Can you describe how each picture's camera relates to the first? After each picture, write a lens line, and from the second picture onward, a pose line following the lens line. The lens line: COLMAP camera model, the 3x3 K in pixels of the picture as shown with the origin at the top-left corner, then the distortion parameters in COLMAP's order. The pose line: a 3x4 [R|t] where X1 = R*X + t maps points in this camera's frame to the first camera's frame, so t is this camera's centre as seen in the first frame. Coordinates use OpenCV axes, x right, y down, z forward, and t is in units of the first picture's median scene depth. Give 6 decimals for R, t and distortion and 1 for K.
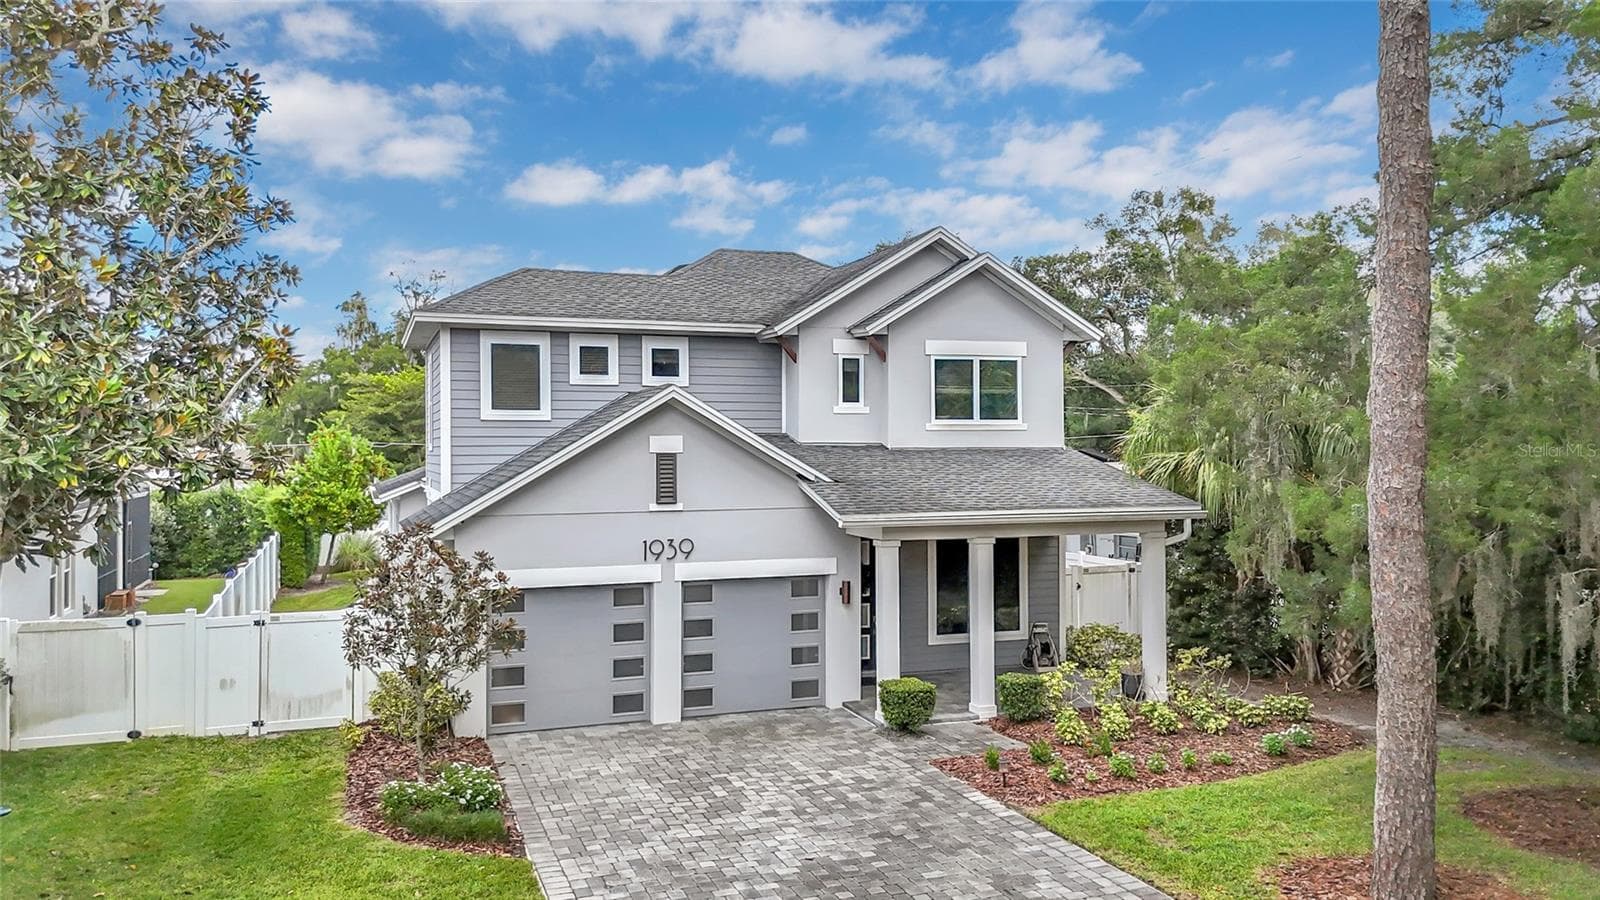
lens RADIAL K [[1187.2, 0, 796.9], [0, 1187.2, 432.4], [0, 0, 1]] dist [0.008037, 0.000021]
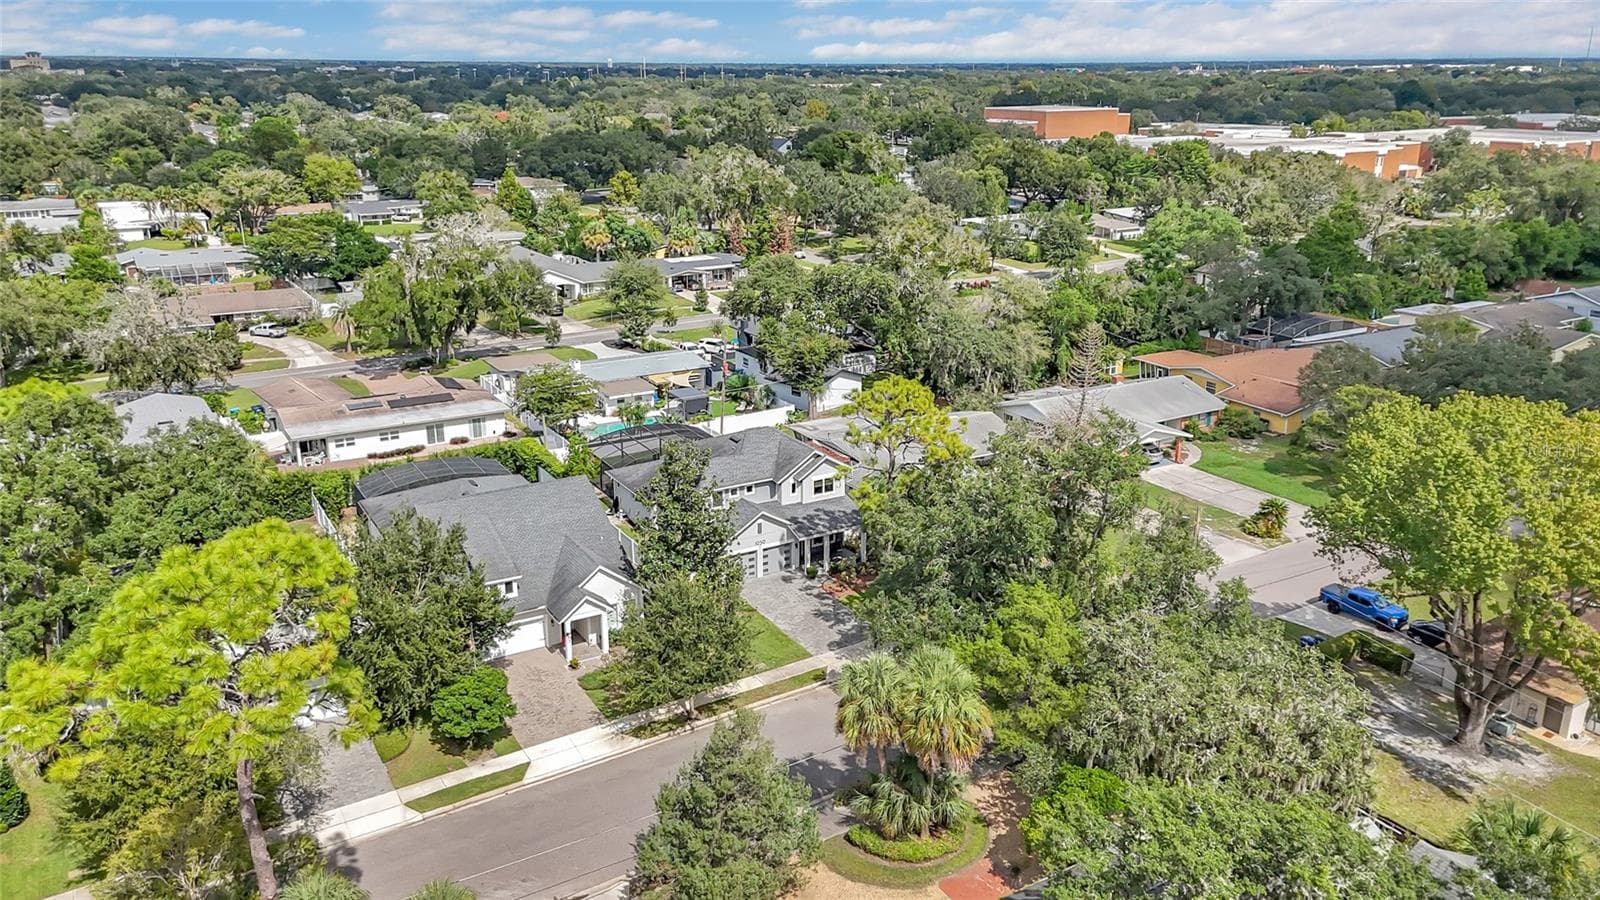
lens RADIAL K [[1187.2, 0, 796.9], [0, 1187.2, 432.4], [0, 0, 1]] dist [0.008037, 0.000021]
pose [[0.985704, -0.064054, 0.155835, -0.623464], [0.013444, 0.951867, 0.306217, -1.625472], [-0.167949, -0.299744, 0.939120, -3.052933]]
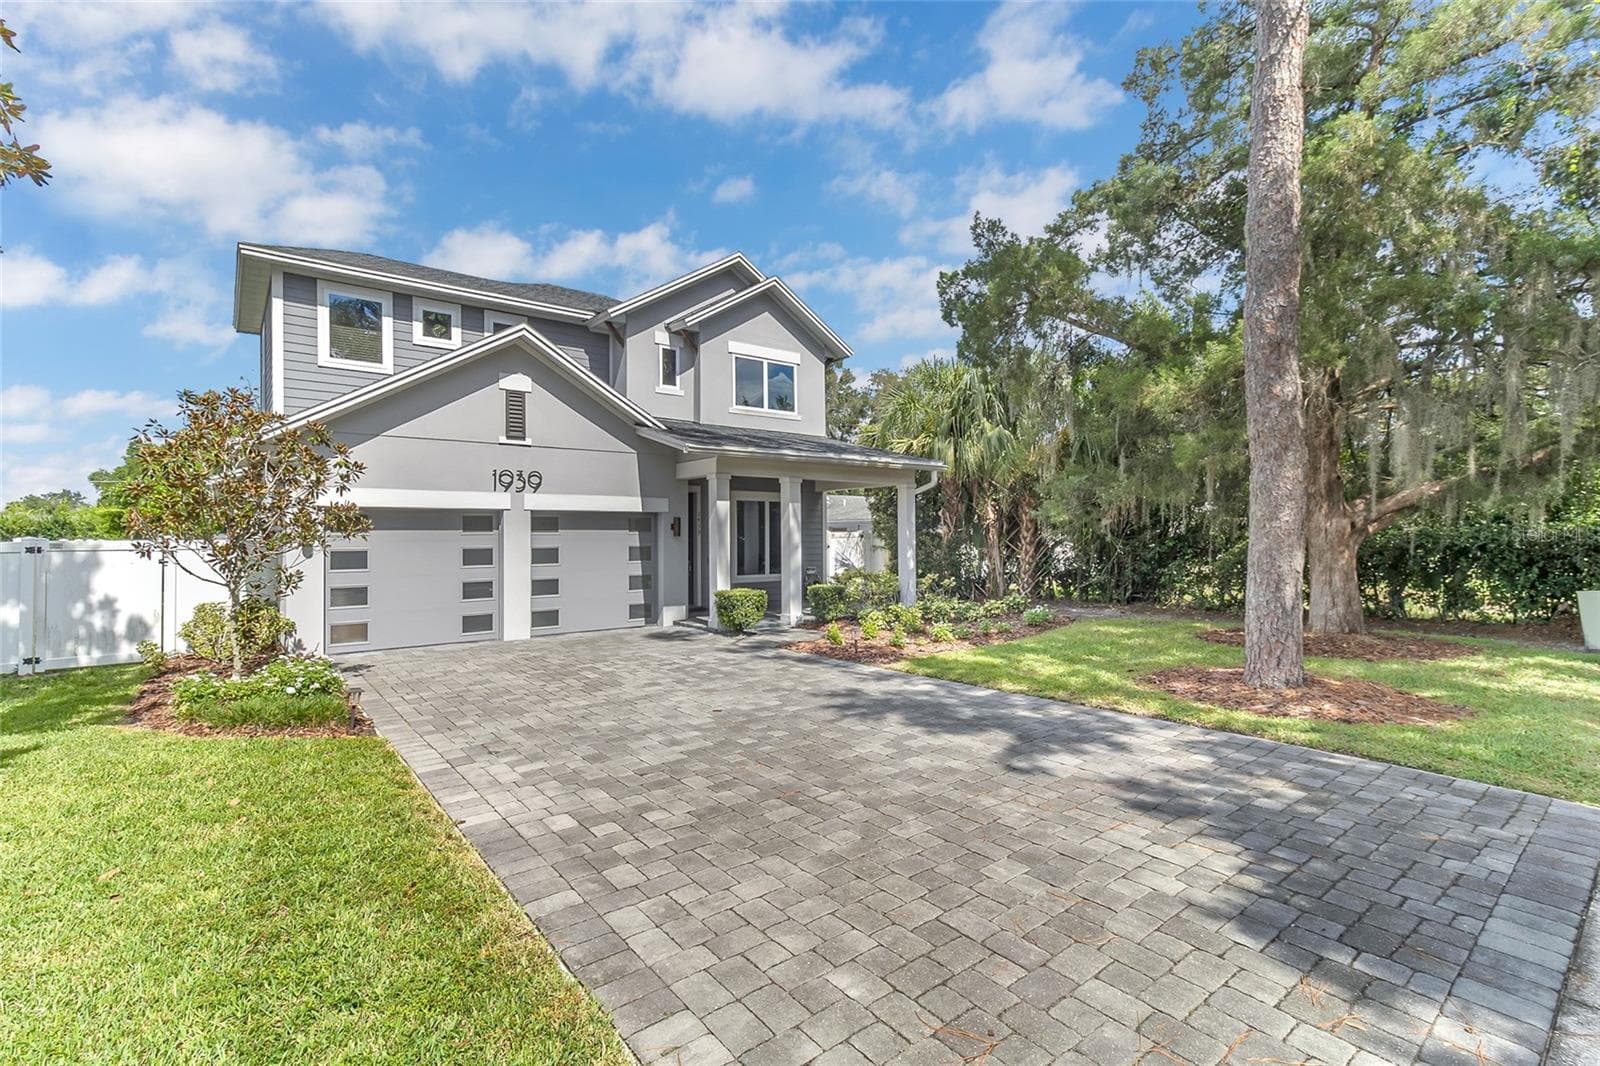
lens RADIAL K [[731.1, 0, 800.0], [0, 731.1, 533.0], [0, 0, 1]] dist [0.001932, 0.000877]
pose [[0.949762, -0.001313, 0.312971, -0.068721], [0.000262, 0.999994, 0.003400, 0.136305], [-0.312974, -0.003147, 0.949757, 0.269905]]
